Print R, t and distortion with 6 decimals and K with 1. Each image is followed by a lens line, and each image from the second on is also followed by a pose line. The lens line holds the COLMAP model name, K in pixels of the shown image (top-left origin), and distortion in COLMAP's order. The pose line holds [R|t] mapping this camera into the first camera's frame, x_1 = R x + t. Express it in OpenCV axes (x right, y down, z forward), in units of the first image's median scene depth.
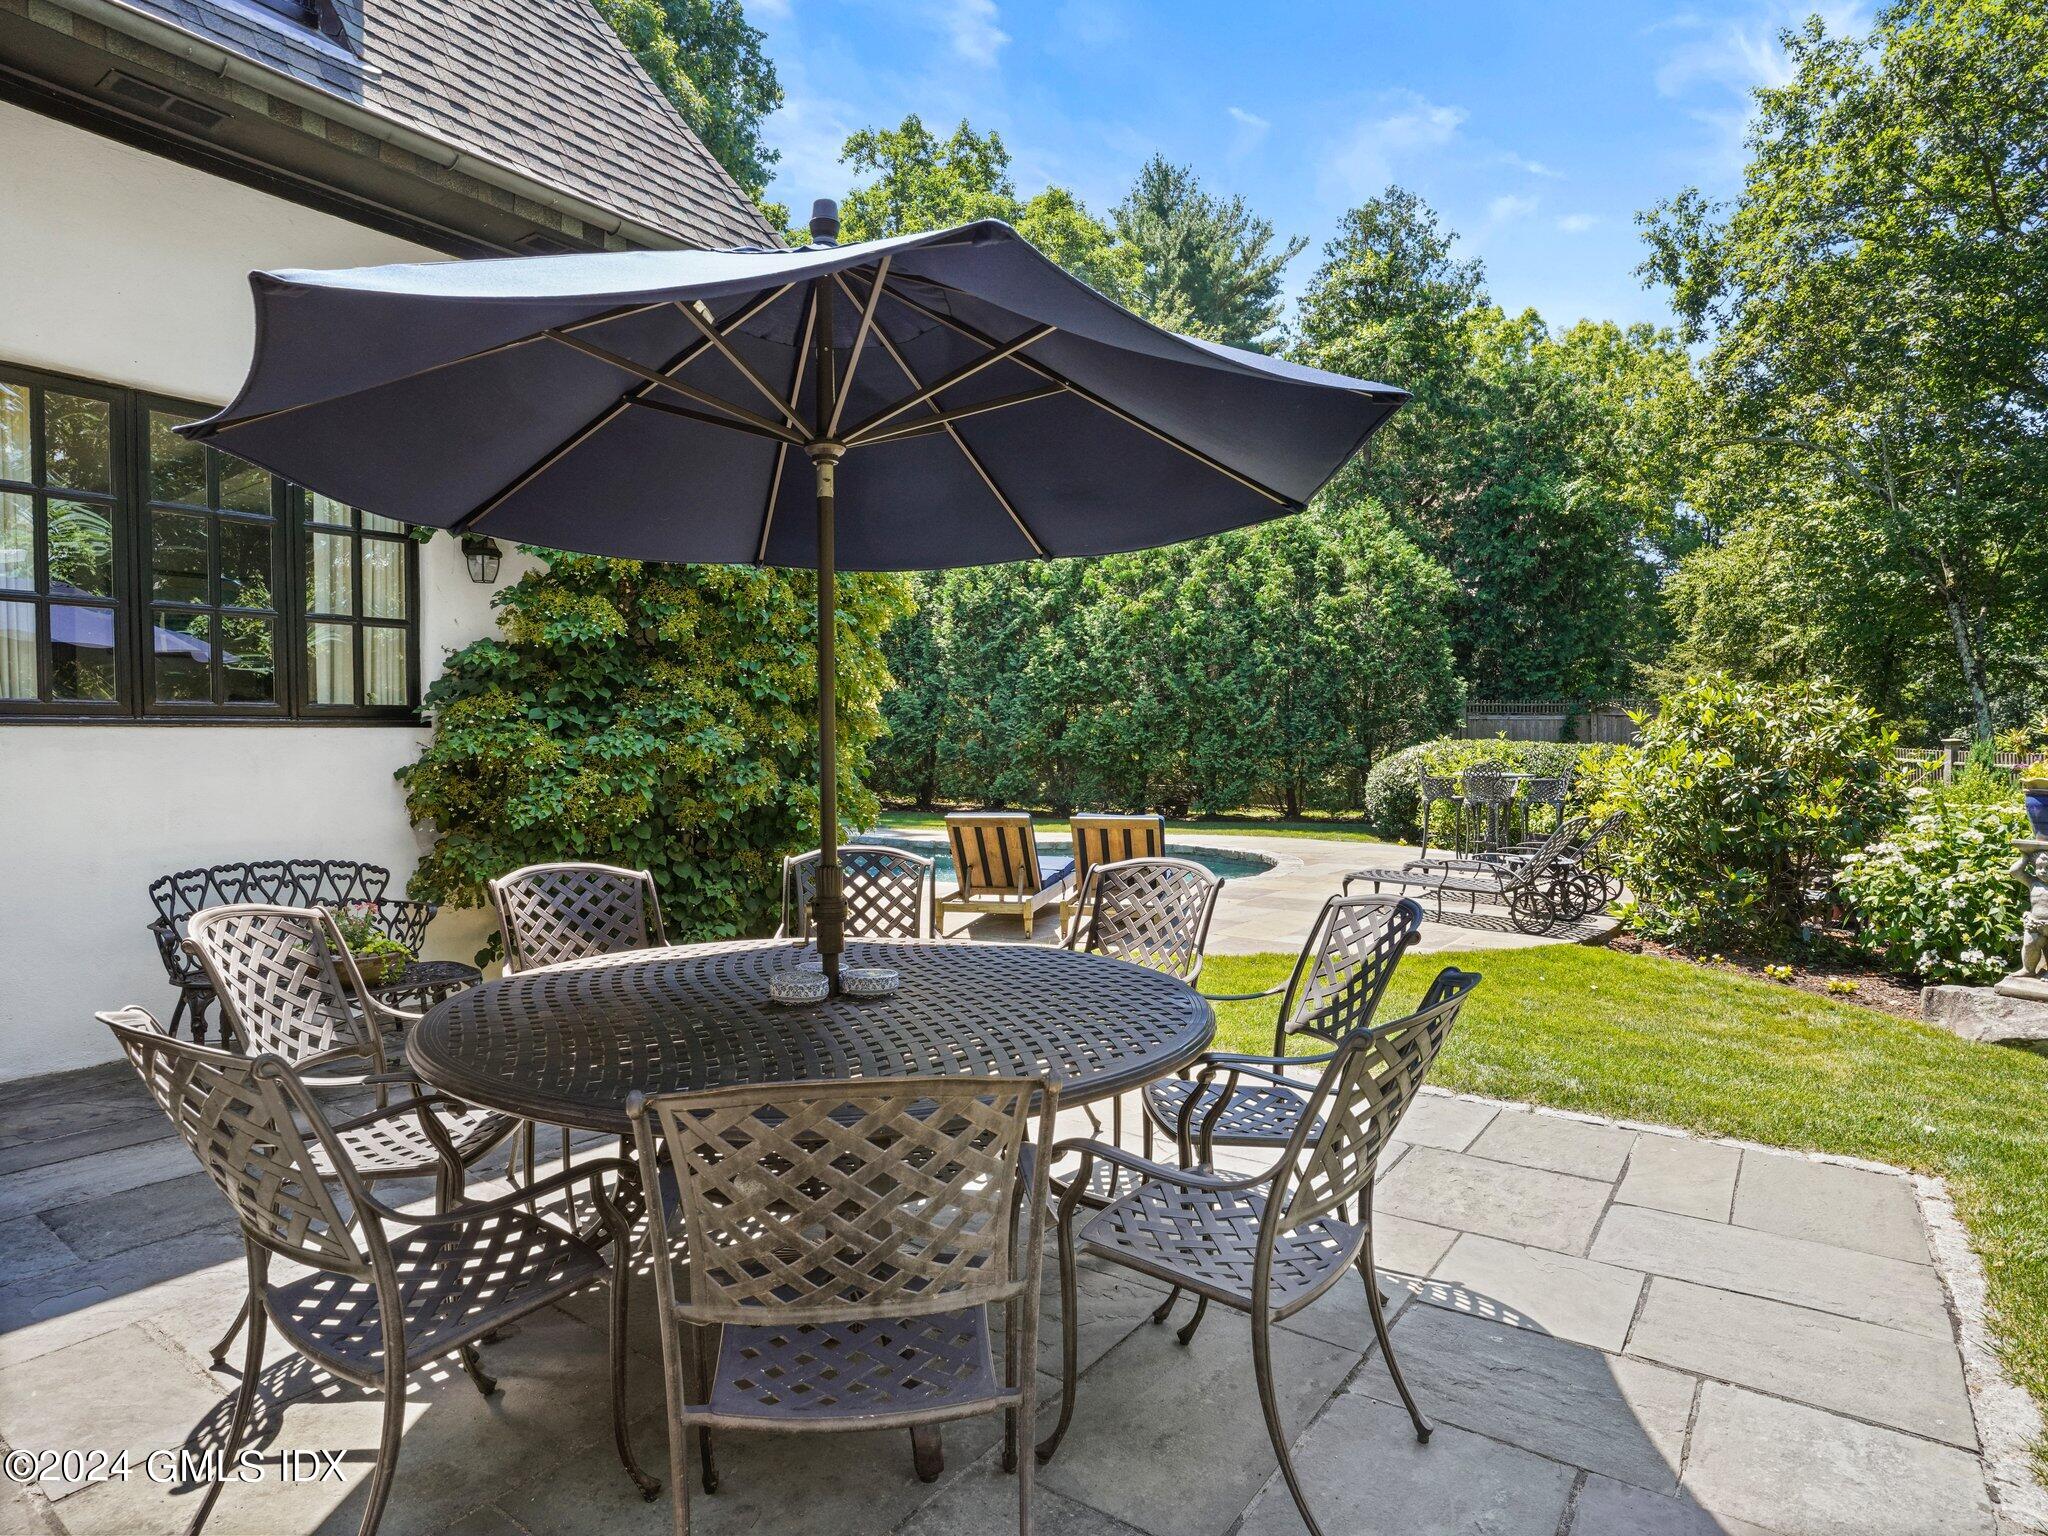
lens RADIAL K [[1120.8, 0, 1029.6], [0, 1120.8, 774.5], [0, 0, 1]] dist [-0.067809, 0.022926]
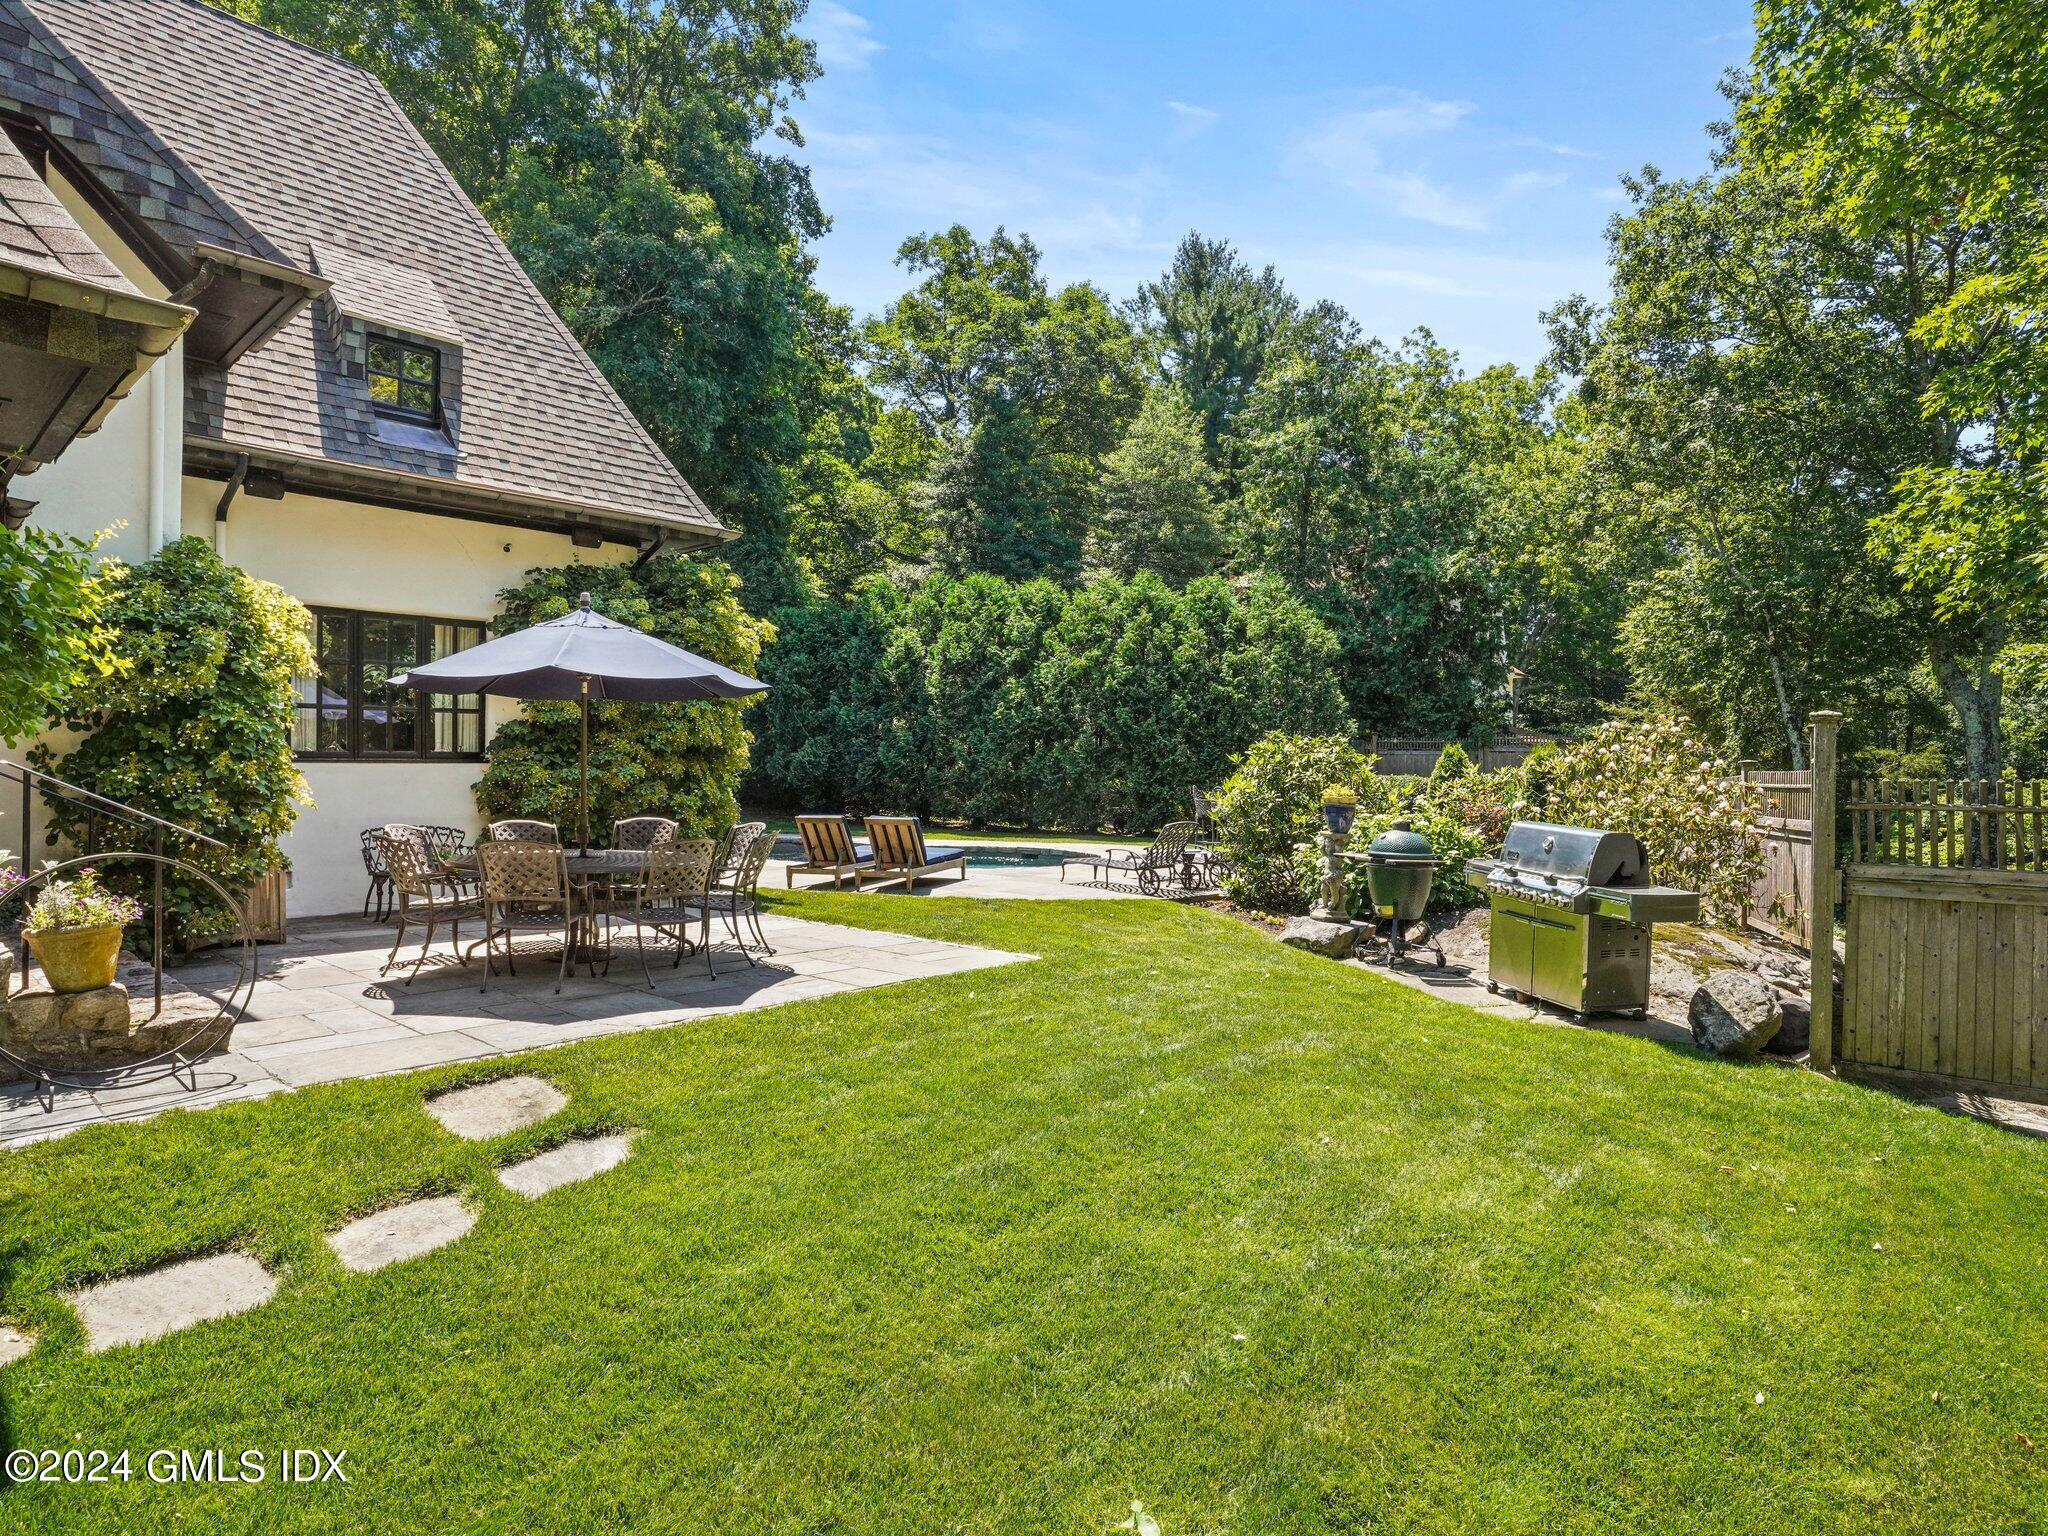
lens RADIAL K [[1120.8, 0, 1026.6], [0, 1120.8, 769.4], [0, 0, 1]] dist [-0.067809, 0.022926]
pose [[0.994884, 0.006512, -0.100816, 0.163072], [-0.009522, 0.999522, -0.029401, 0.004606], [0.100577, 0.030210, 0.994471, -0.232287]]
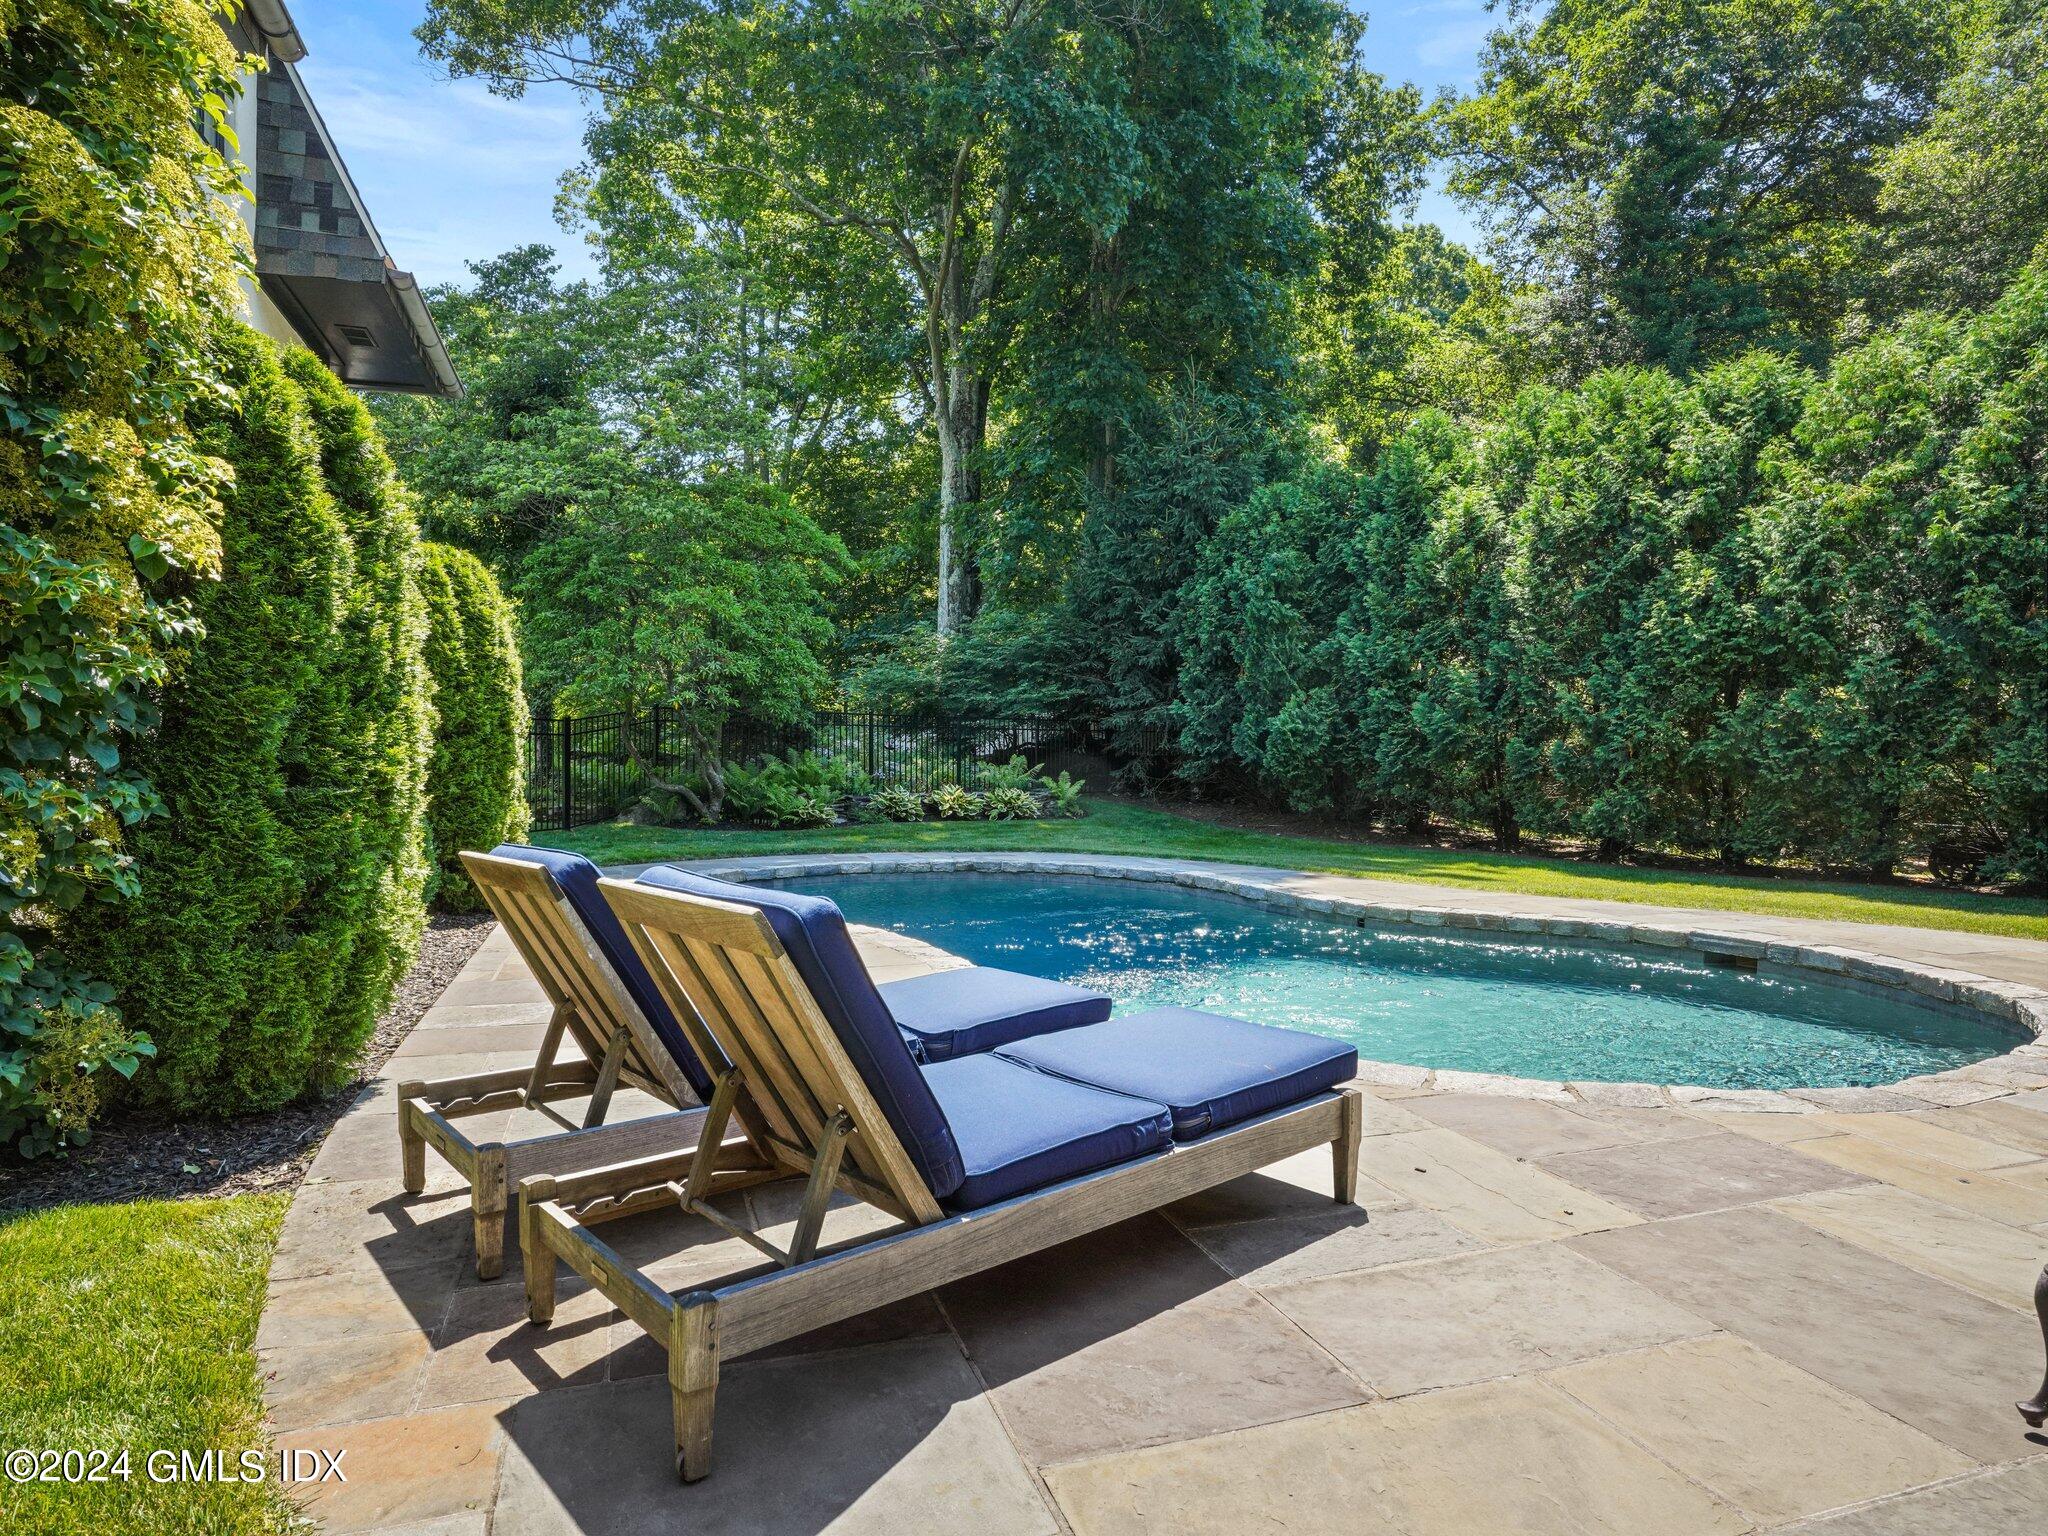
lens RADIAL K [[1219.7, 0, 1036.4], [0, 1219.7, 754.2], [0, 0, 1]] dist [-0.021438, 0.010156]
pose [[0.815673, 0.003425, -0.578504, 0.112168], [-0.022183, 0.999432, -0.025361, 0.000438], [0.578088, 0.033519, 0.815286, 0.290596]]
